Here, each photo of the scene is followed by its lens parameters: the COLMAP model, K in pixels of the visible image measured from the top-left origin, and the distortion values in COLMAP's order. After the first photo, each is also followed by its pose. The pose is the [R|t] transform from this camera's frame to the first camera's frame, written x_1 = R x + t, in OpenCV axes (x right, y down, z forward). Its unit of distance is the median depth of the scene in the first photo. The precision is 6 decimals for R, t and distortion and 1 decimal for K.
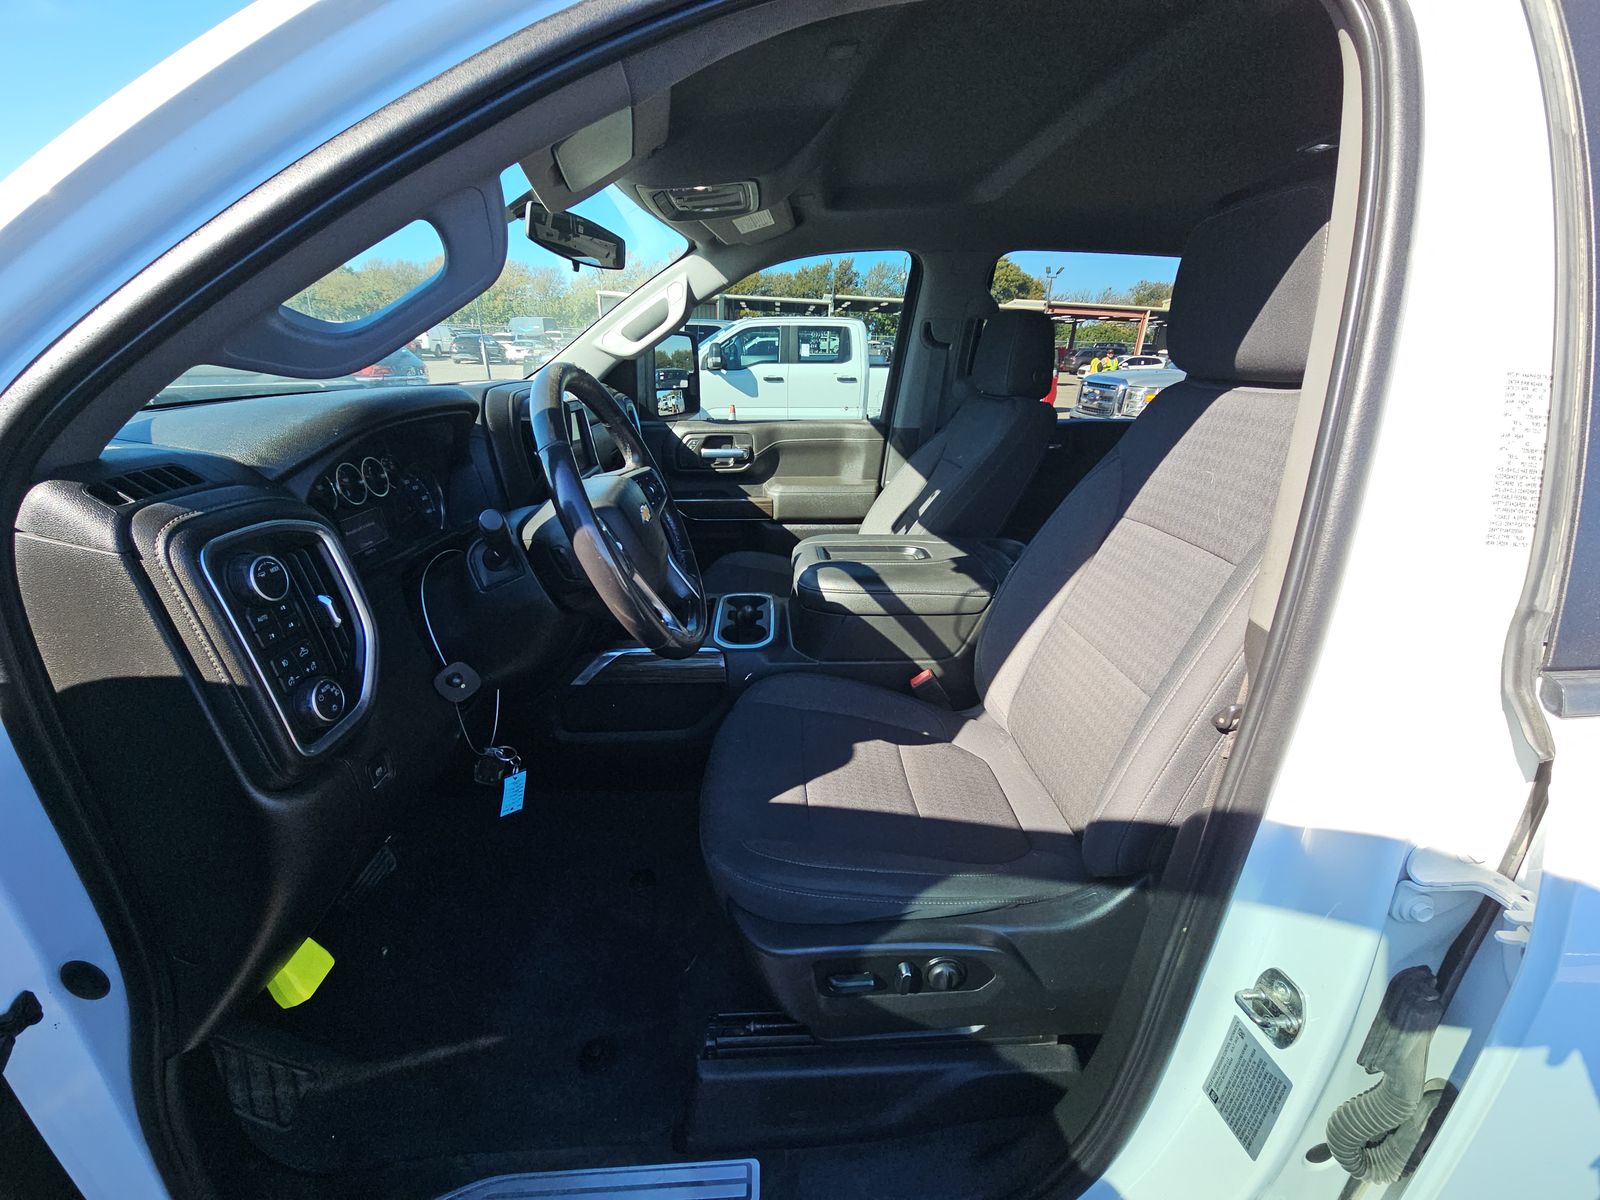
lens RADIAL K [[636.5, 0, 795.0], [0, 636.5, 597.8], [0, 0, 1]] dist [-0.008134, -0.001479]
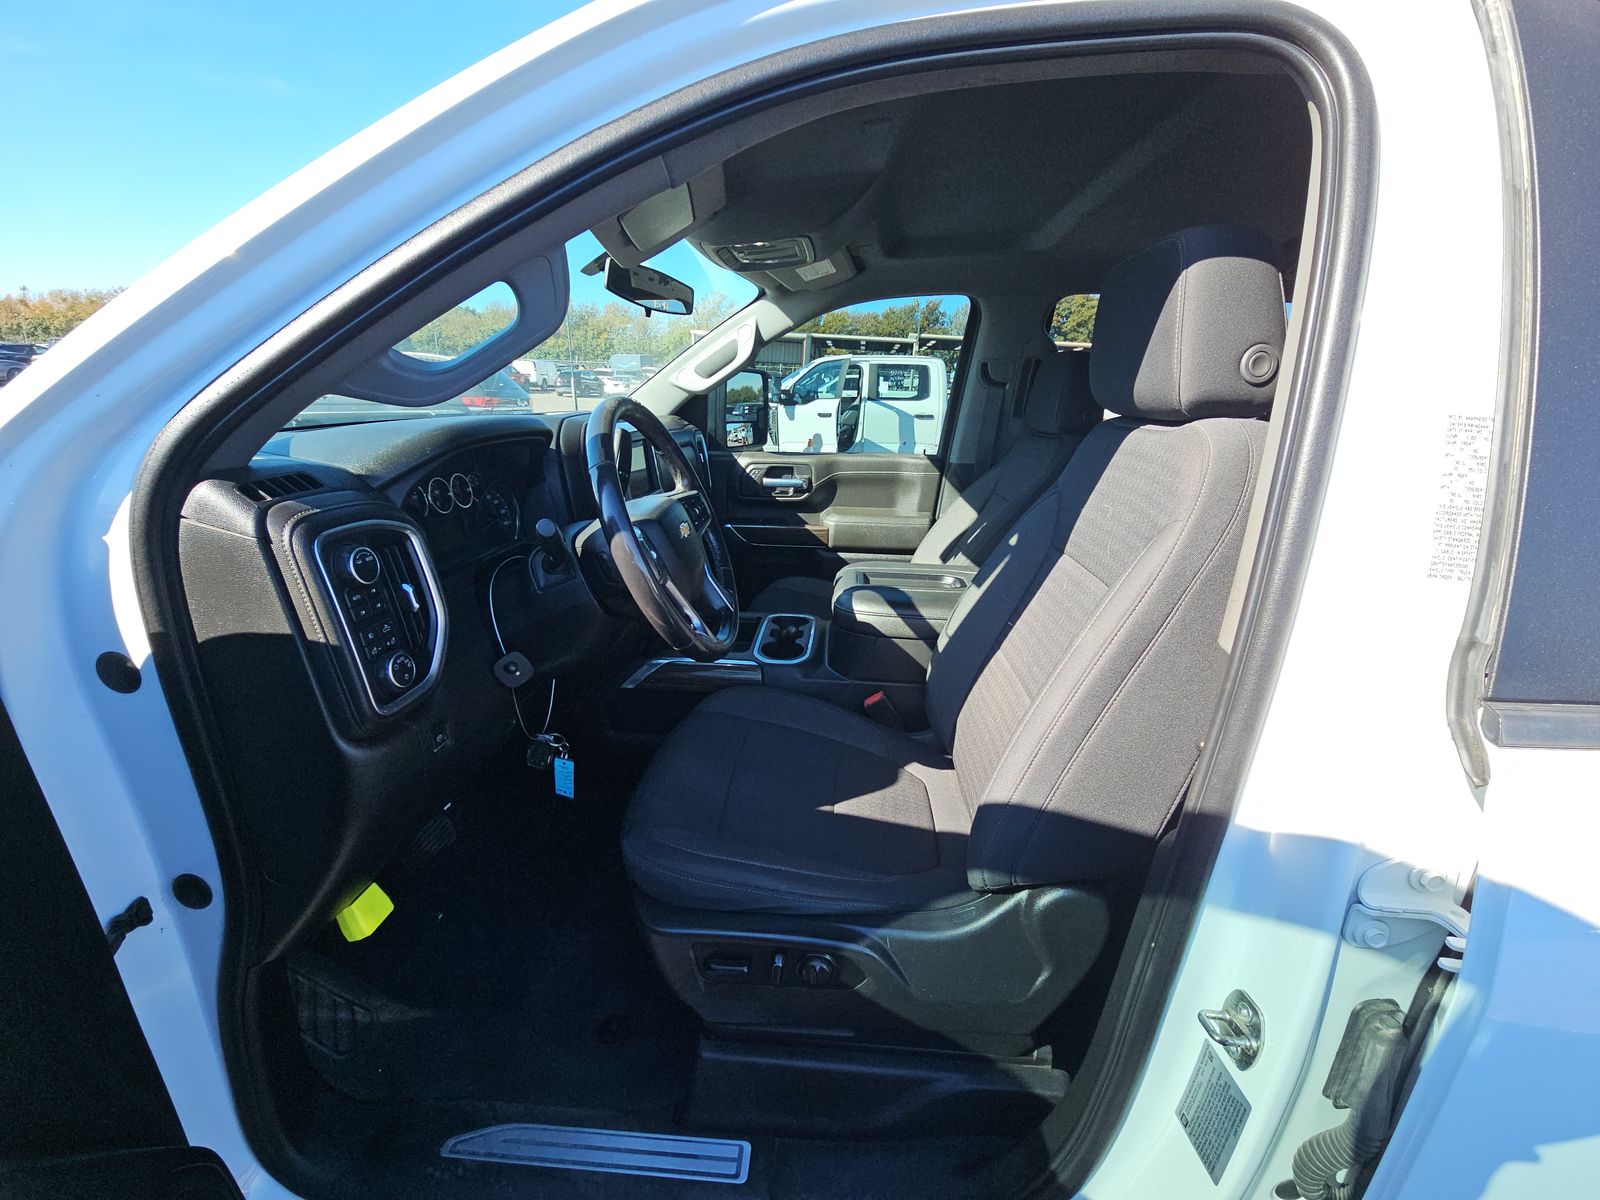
lens RADIAL K [[636.5, 0, 798.8], [0, 636.5, 597.9], [0, 0, 1]] dist [-0.008134, -0.001479]
pose [[0.992554, 0.047039, -0.112360, 0.109573], [-0.052693, 0.997462, -0.047892, 0.034088], [0.109822, 0.053456, 0.992513, -0.094649]]
